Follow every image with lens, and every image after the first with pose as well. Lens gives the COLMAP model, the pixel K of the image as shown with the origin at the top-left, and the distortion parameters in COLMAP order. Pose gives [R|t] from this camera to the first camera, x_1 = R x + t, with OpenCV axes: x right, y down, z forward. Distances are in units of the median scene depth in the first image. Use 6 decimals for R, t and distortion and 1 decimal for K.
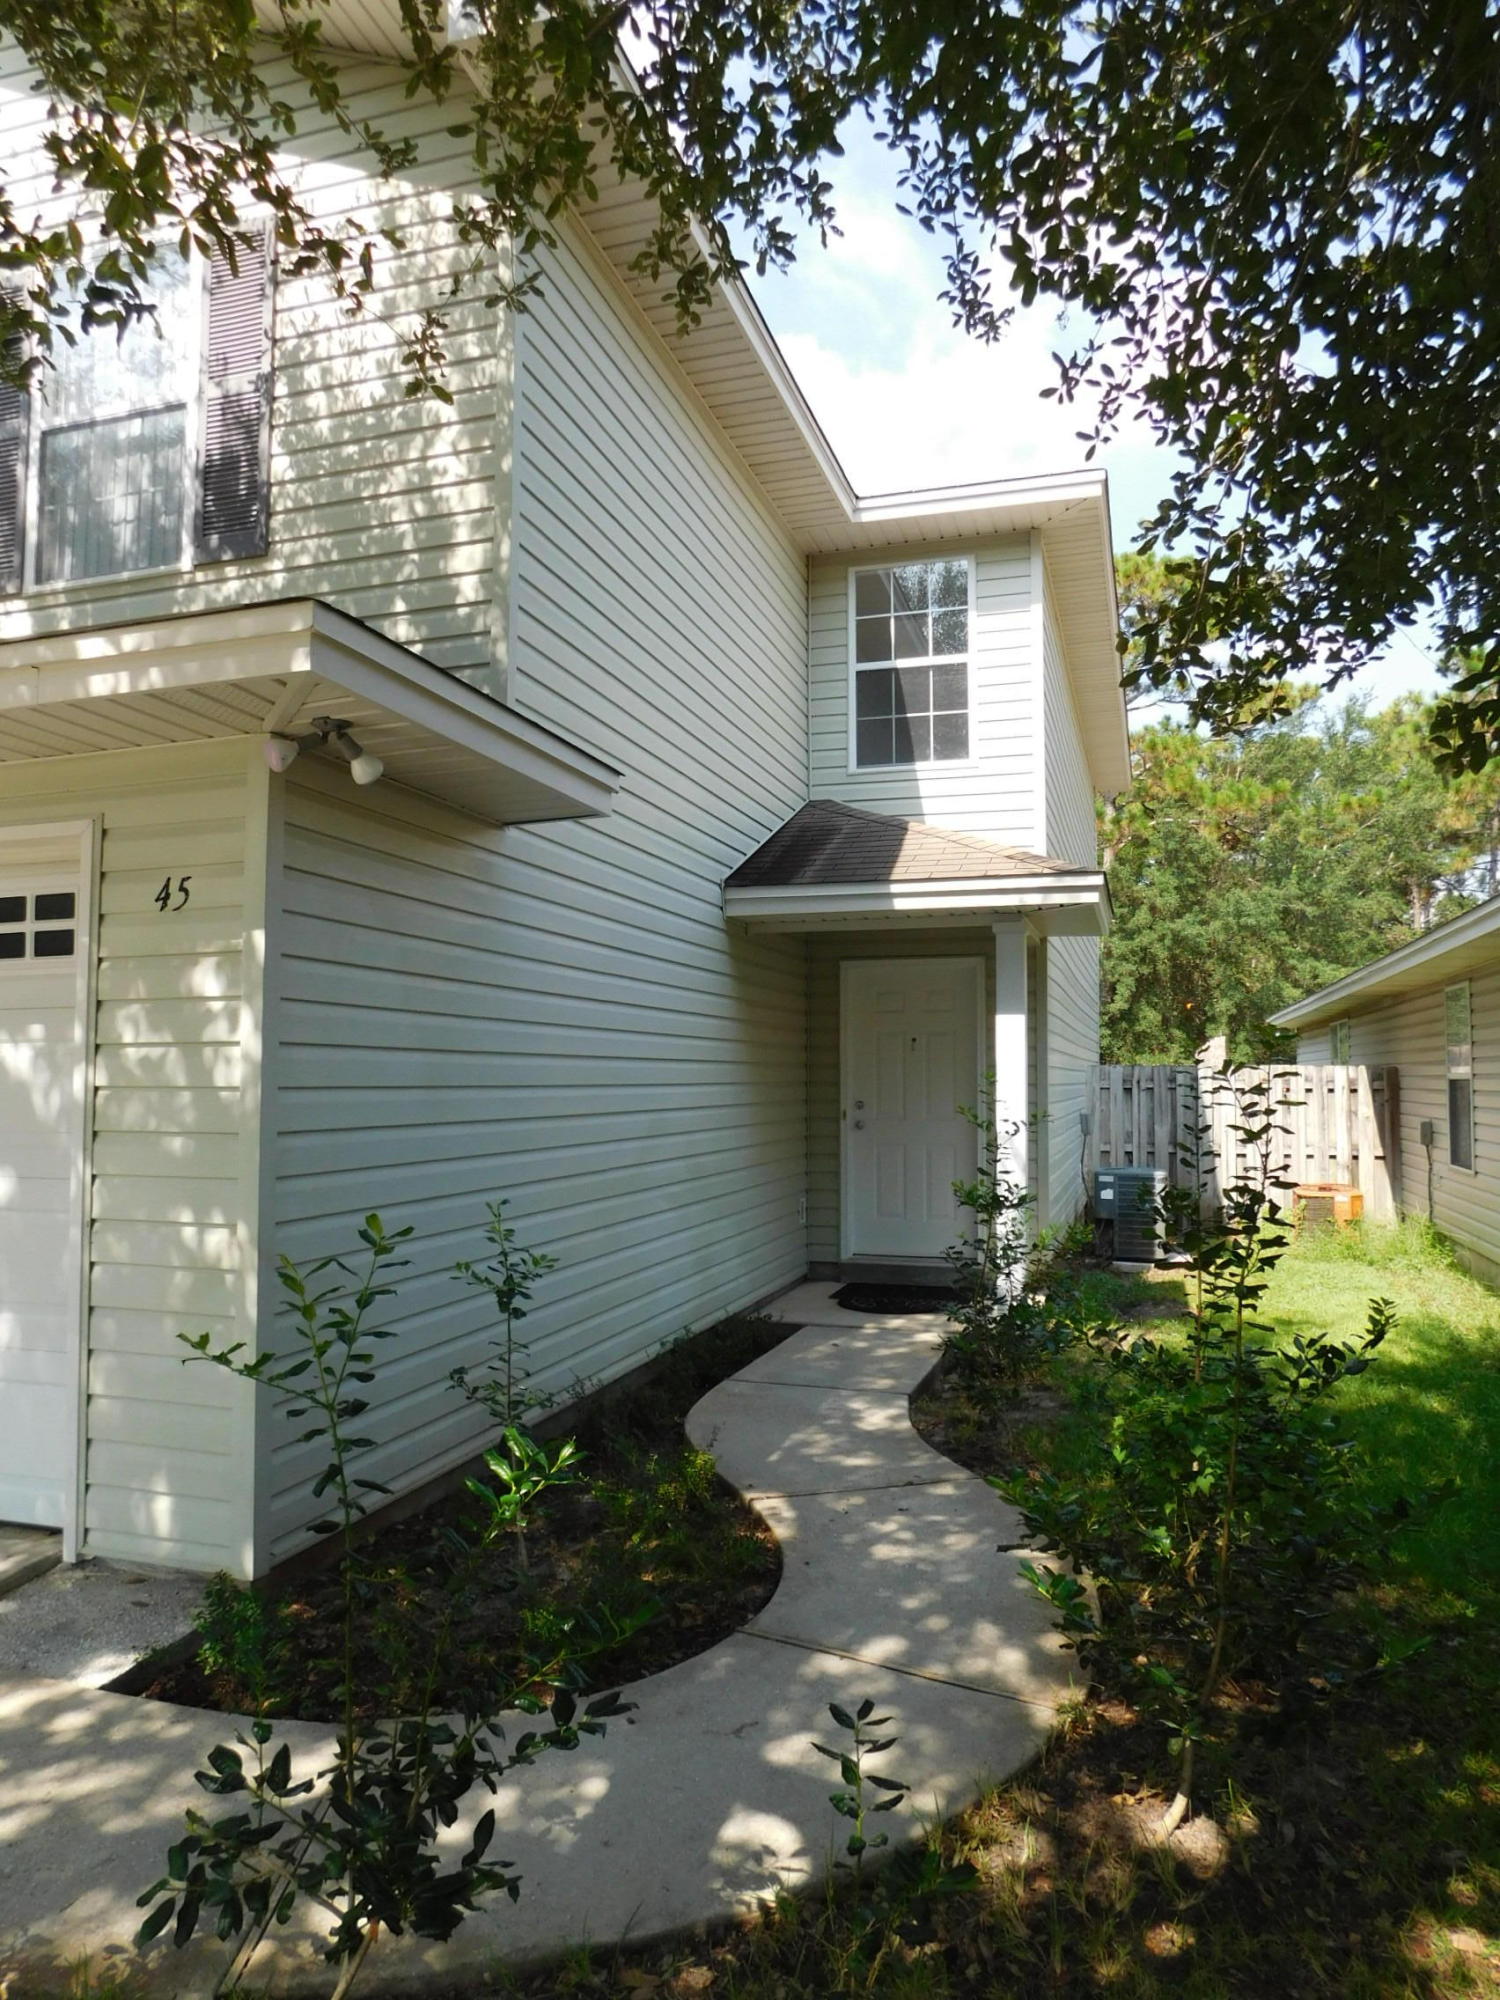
lens RADIAL K [[1338.7, 0, 748.2], [0, 1338.7, 1005.4], [0, 0, 1]] dist [-0.065165, 0.056024]
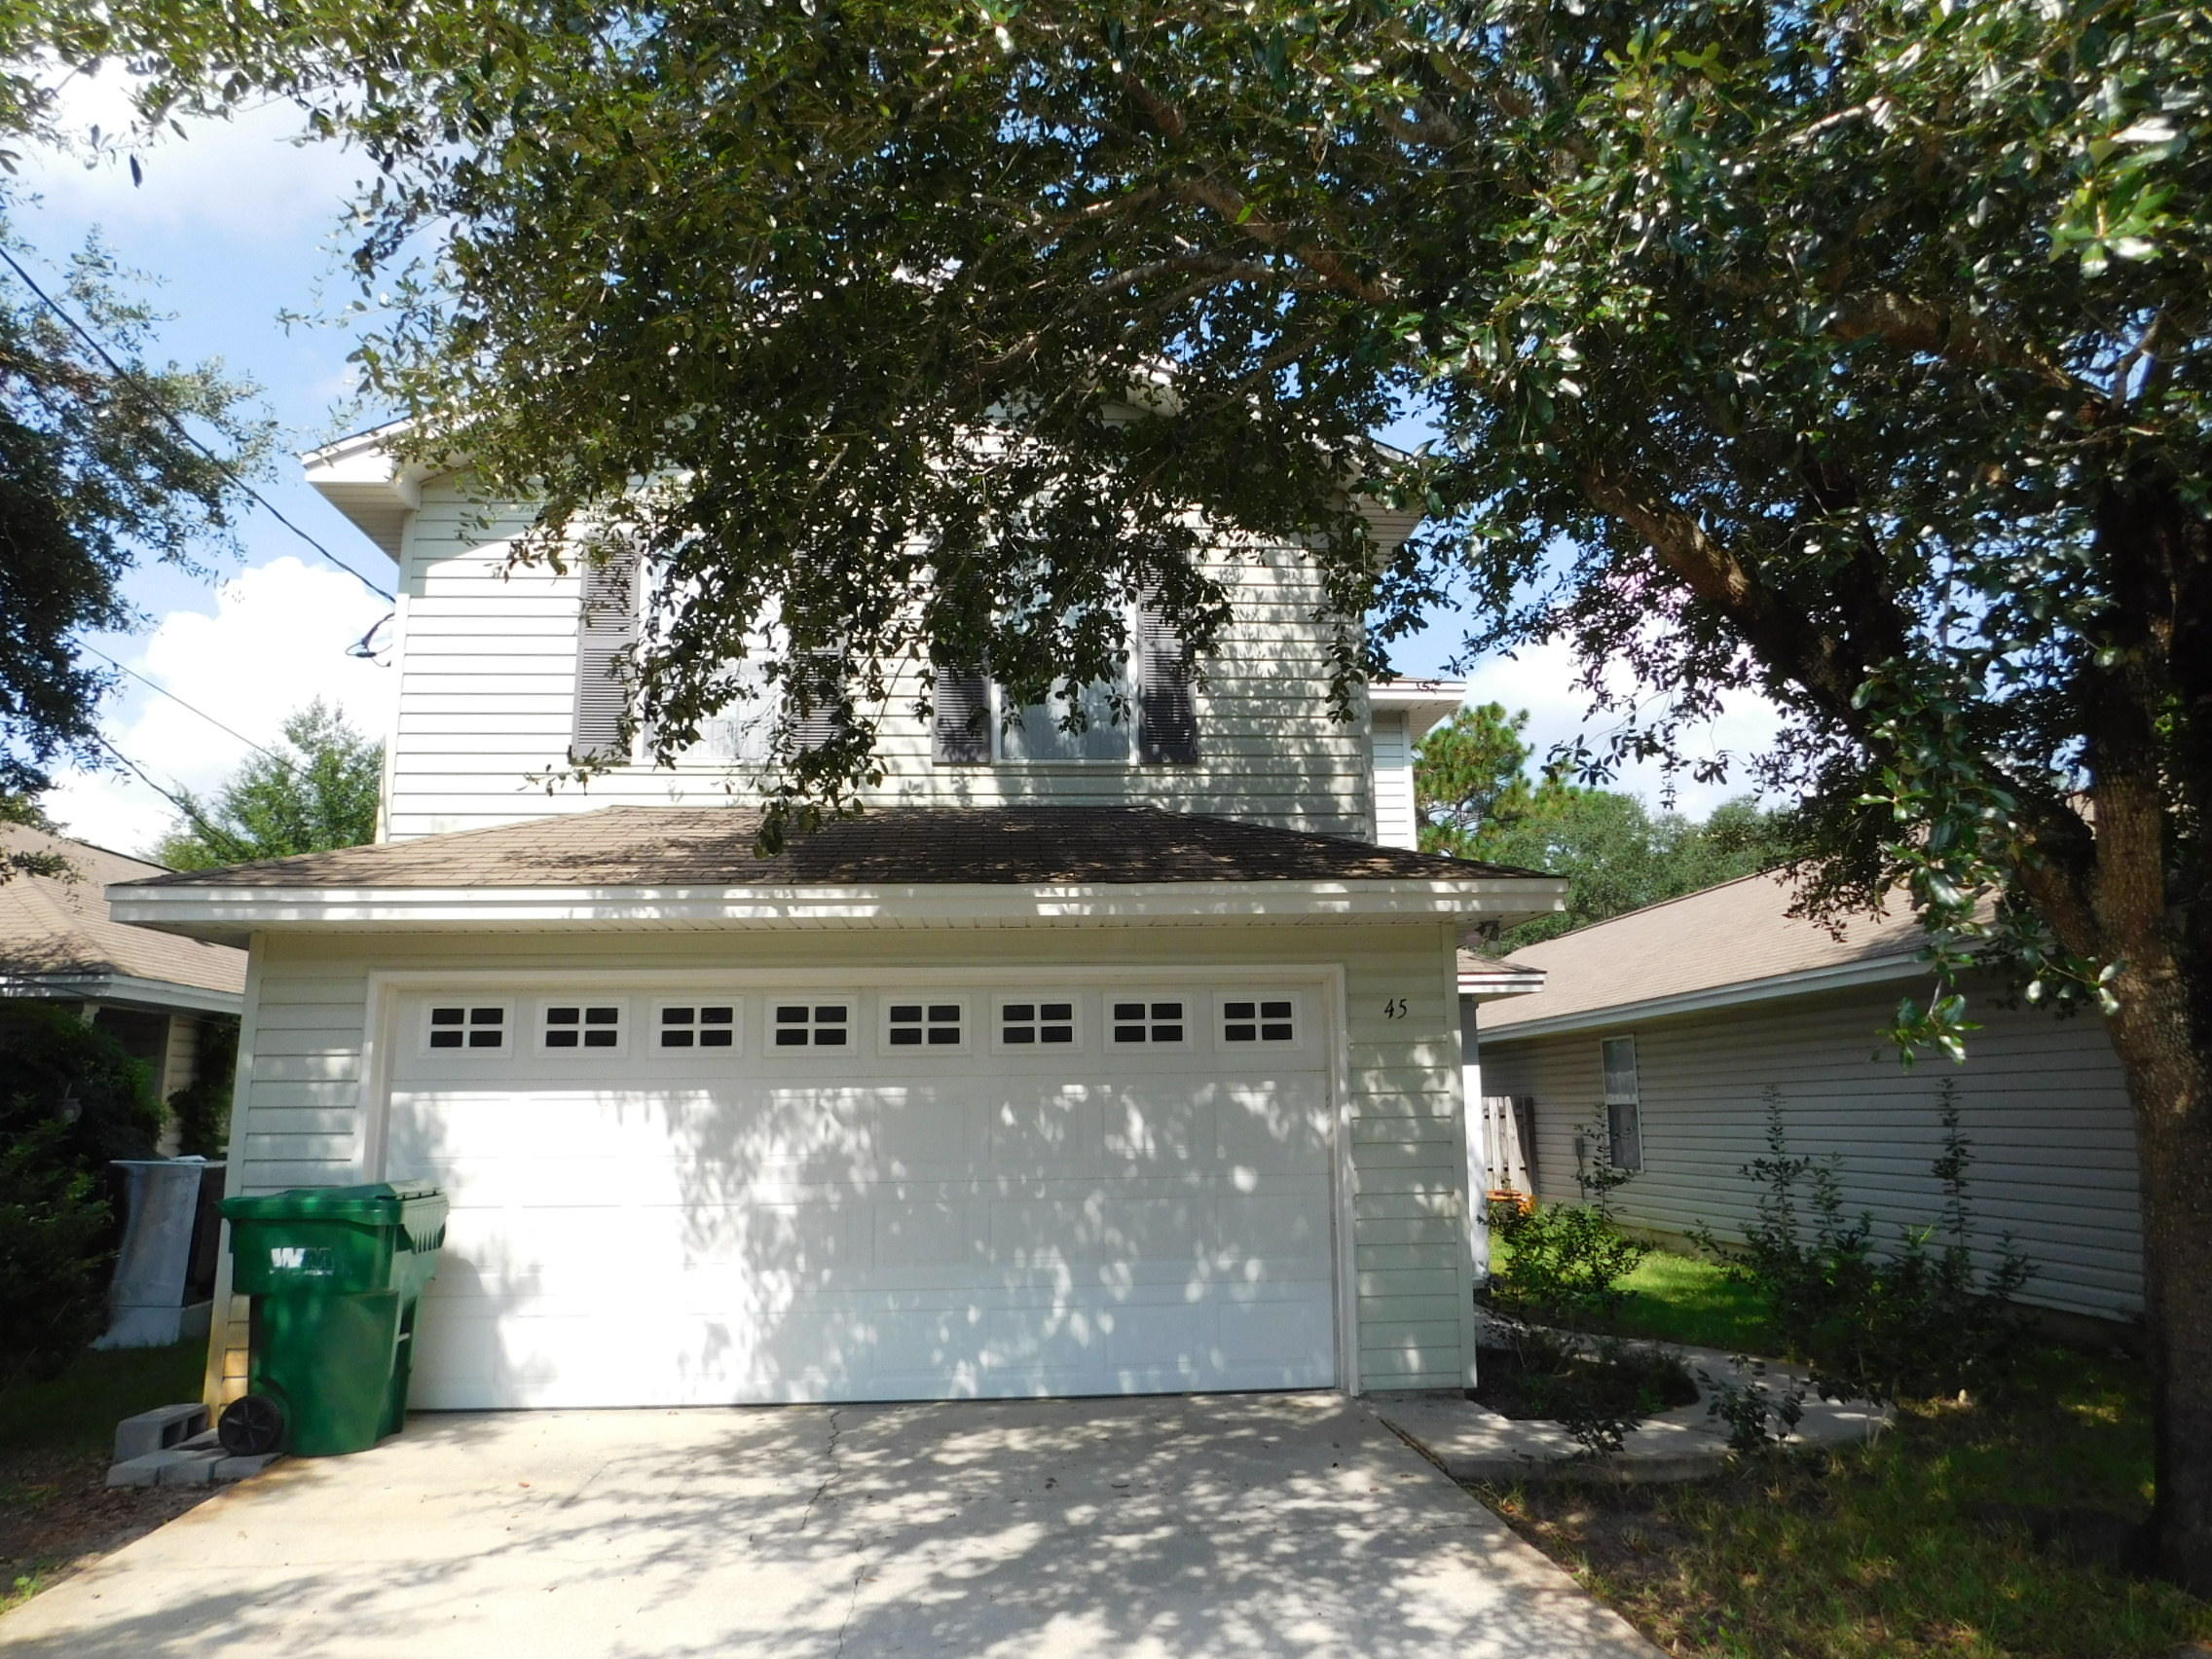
lens RADIAL K [[1480.6, 0, 1101.1], [0, 1480.6, 826.8], [0, 0, 1]] dist [-0.065165, 0.056024]
pose [[0.926374, 0.060194, 0.371763, -1.114470], [-0.008708, 0.990304, -0.138645, -0.033320], [-0.376504, 0.125200, 0.917916, -0.516571]]
